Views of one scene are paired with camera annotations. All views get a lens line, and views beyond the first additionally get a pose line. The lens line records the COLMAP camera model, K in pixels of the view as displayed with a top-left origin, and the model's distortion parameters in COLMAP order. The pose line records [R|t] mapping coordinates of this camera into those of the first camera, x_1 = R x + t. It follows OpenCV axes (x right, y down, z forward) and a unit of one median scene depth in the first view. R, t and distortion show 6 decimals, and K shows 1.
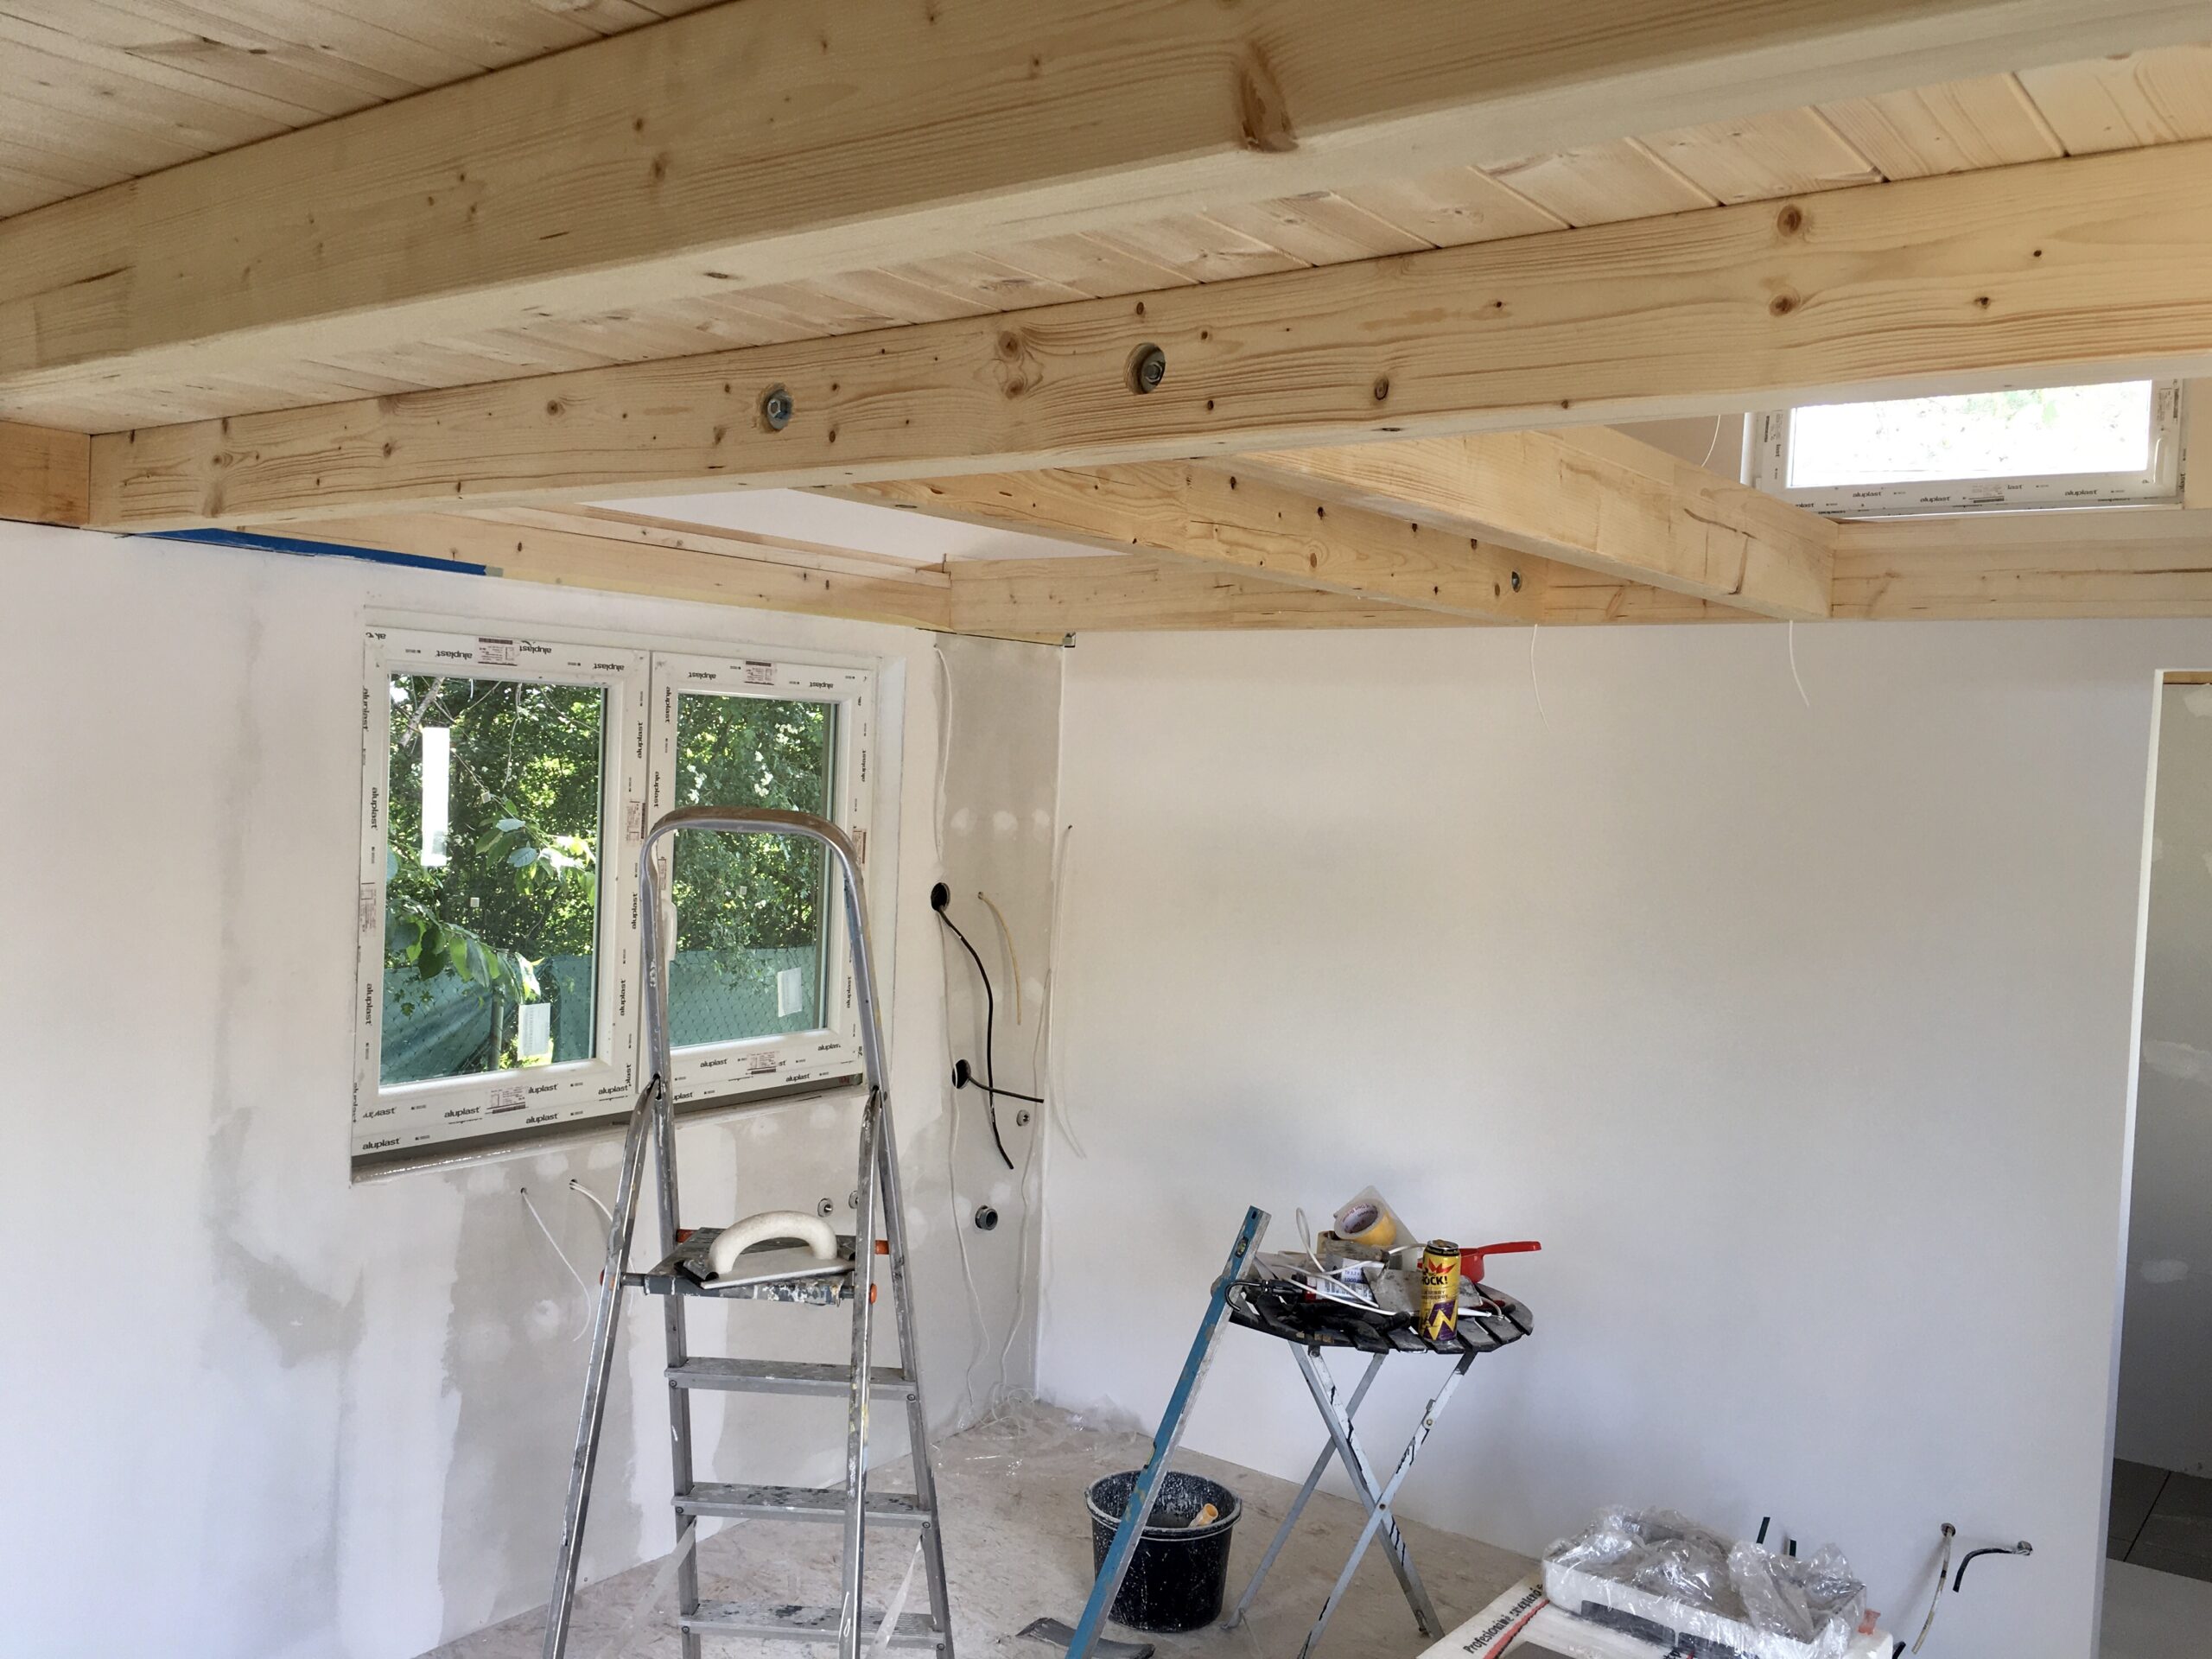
lens RADIAL K [[1862.3, 0, 1092.7], [0, 1862.3, 816.8], [0, 0, 1]] dist [0.086827, -0.127008]
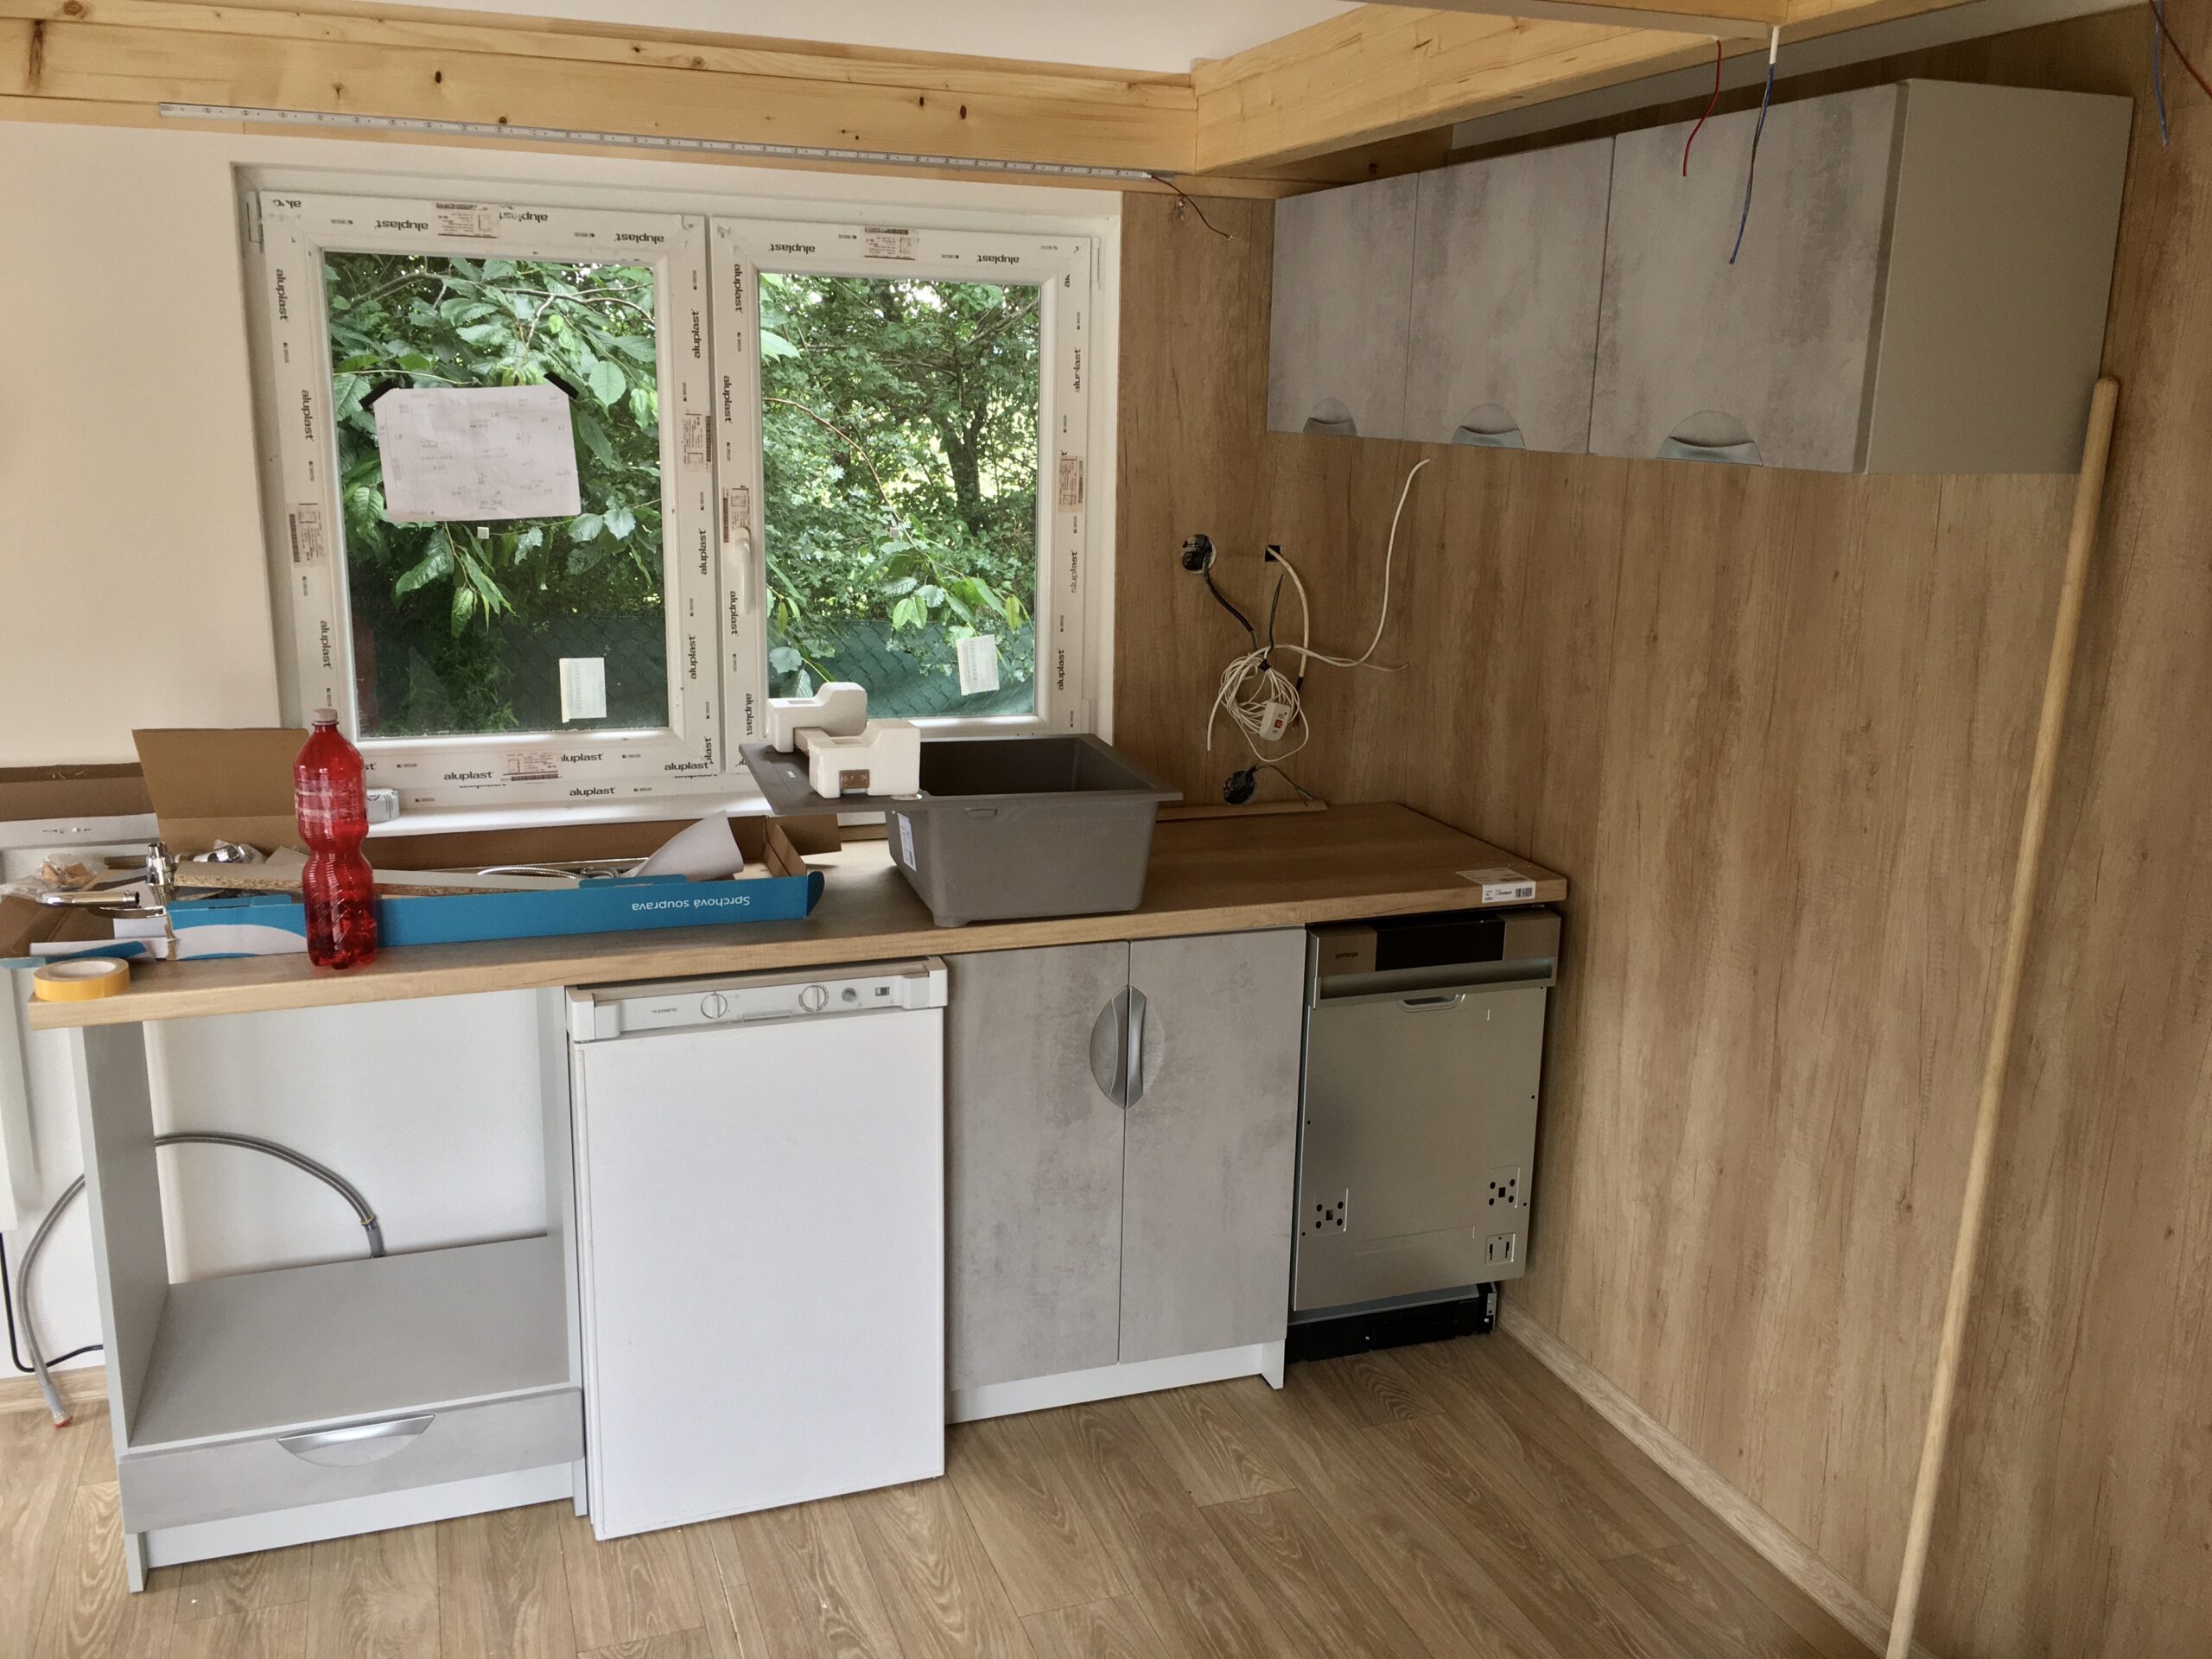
lens RADIAL K [[1862.3, 0, 1092.7], [0, 1862.3, 816.8], [0, 0, 1]] dist [0.086827, -0.127008]
pose [[0.841540, 0.102795, -0.530325, 0.594162], [-0.007218, 0.983780, 0.179236, 0.028402], [0.540147, -0.147006, 0.828632, 0.691397]]
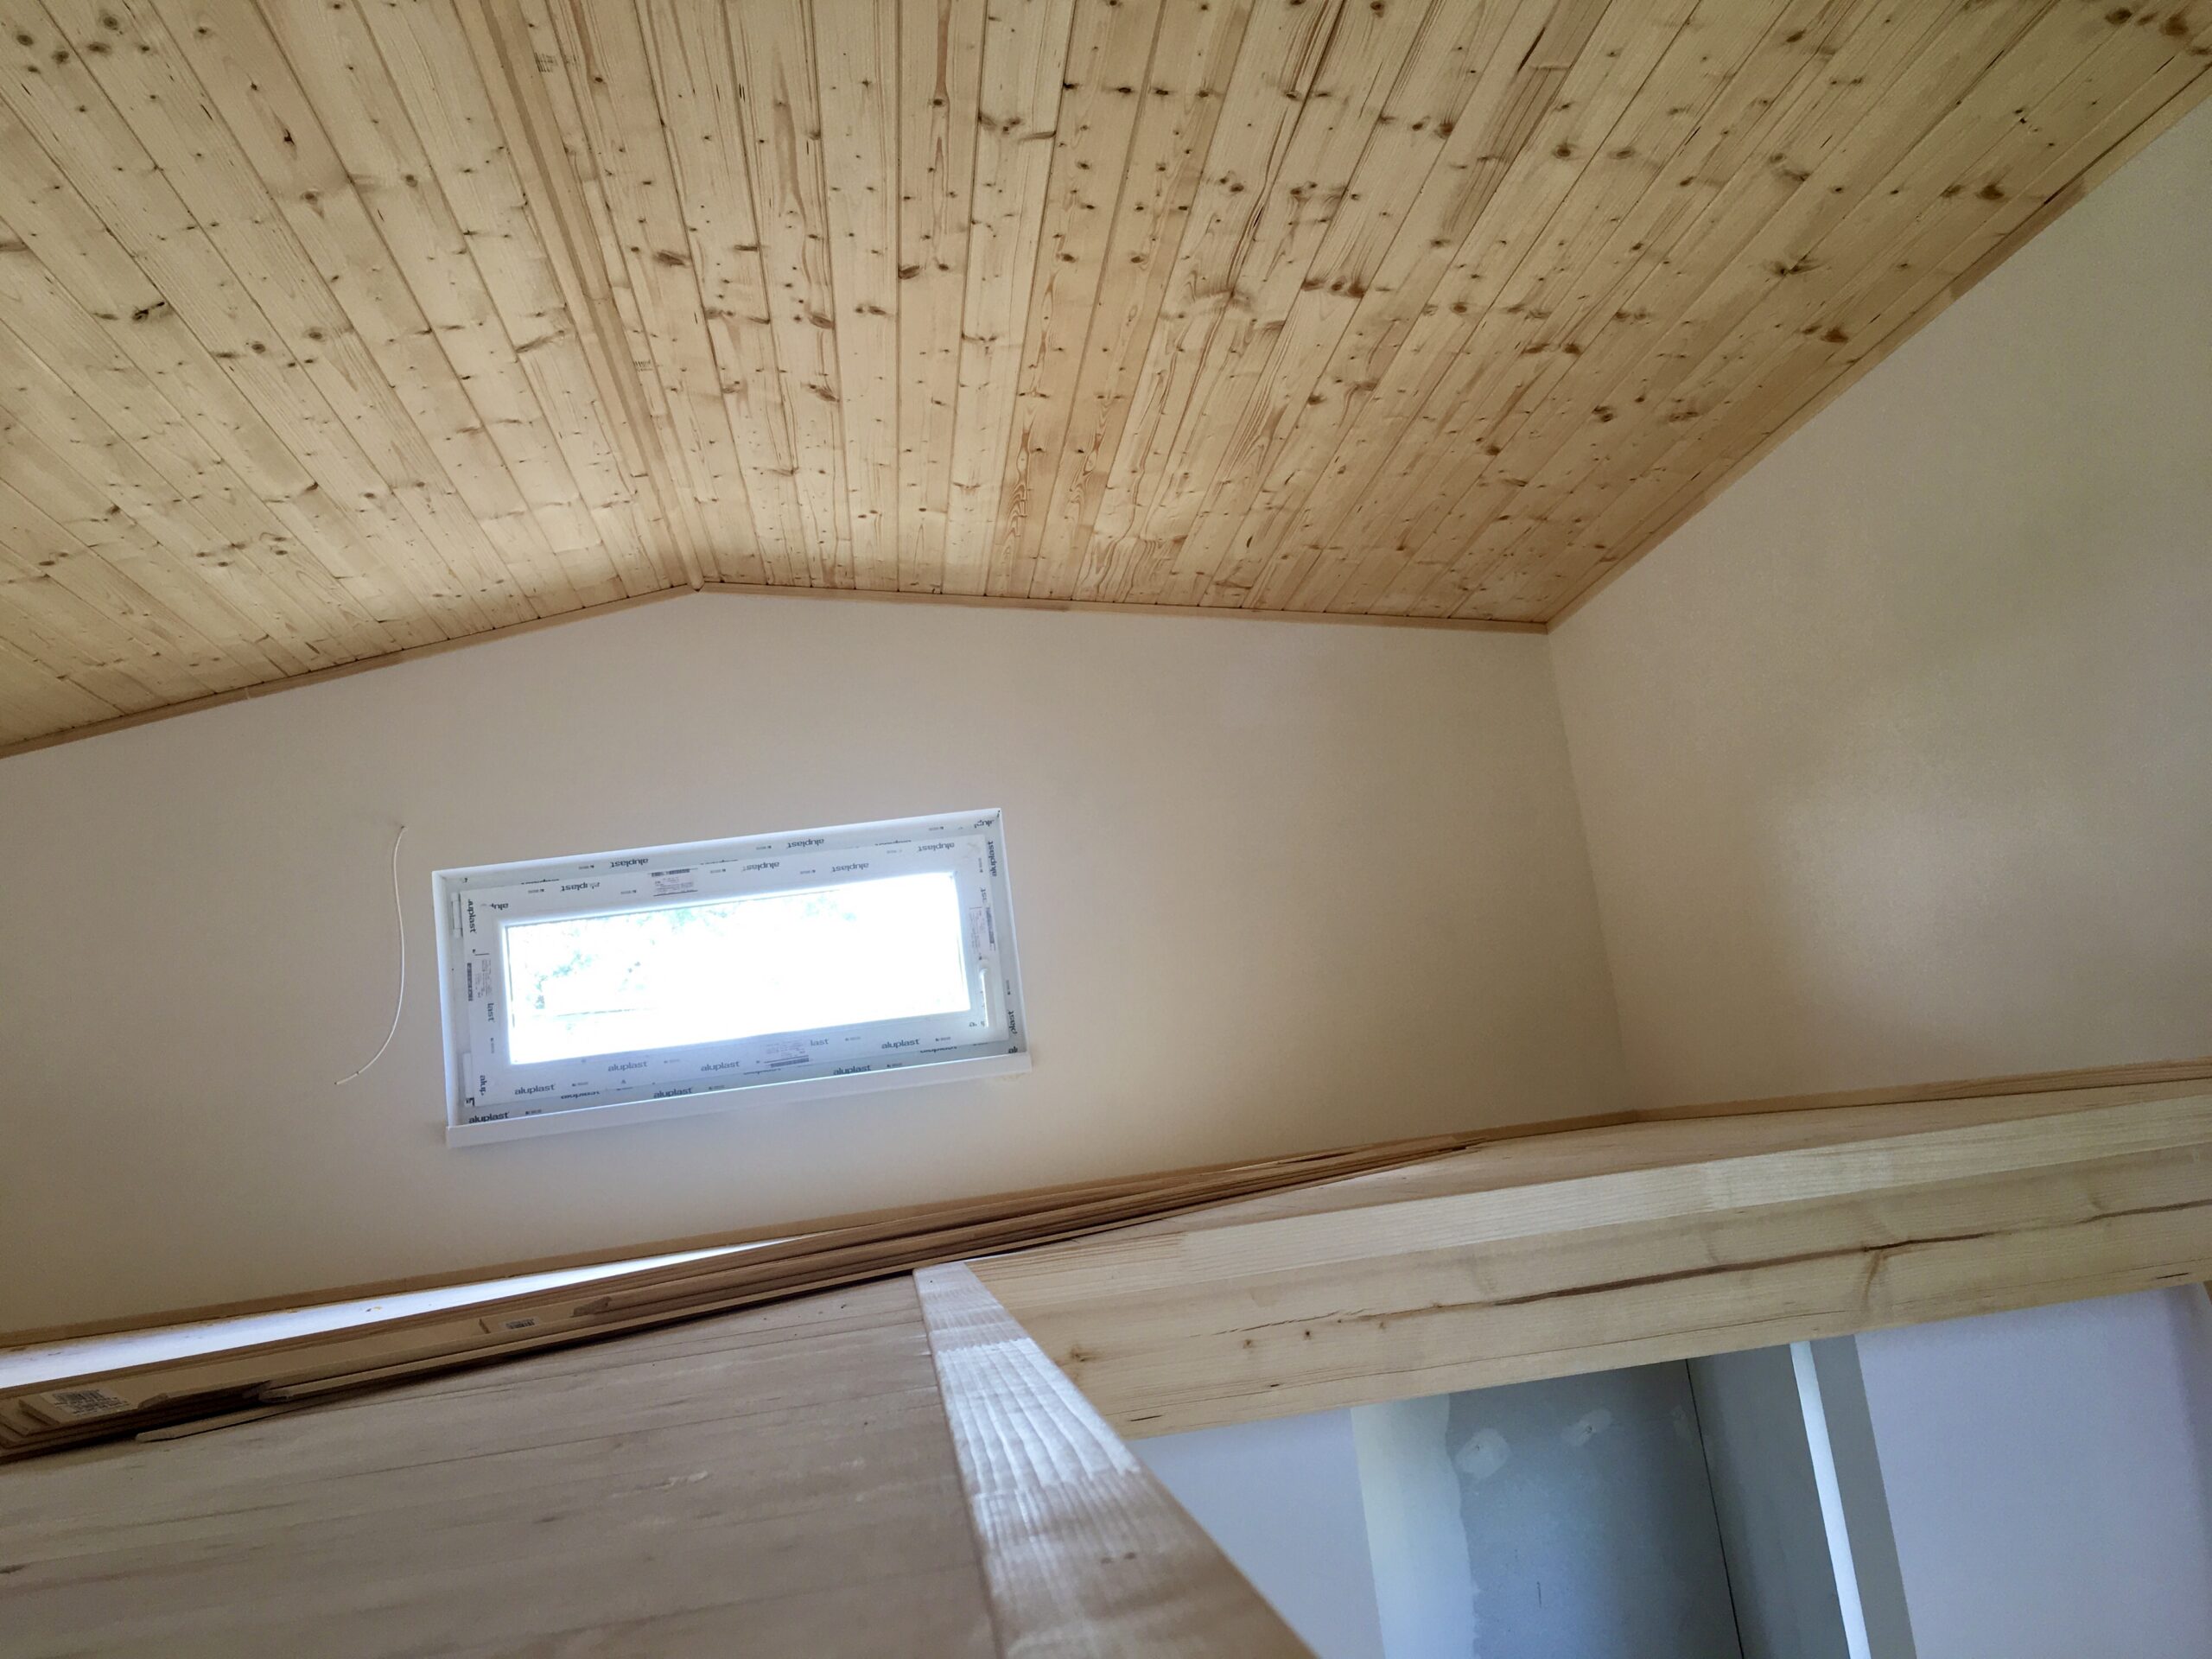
lens RADIAL K [[1862.3, 0, 1092.7], [0, 1862.3, 816.8], [0, 0, 1]] dist [0.086827, -0.127008]
pose [[0.717146, -0.010822, 0.696839, 0.117399], [0.182019, 0.968084, -0.172289, -0.254769], [-0.672734, 0.250394, 0.696227, 0.873767]]
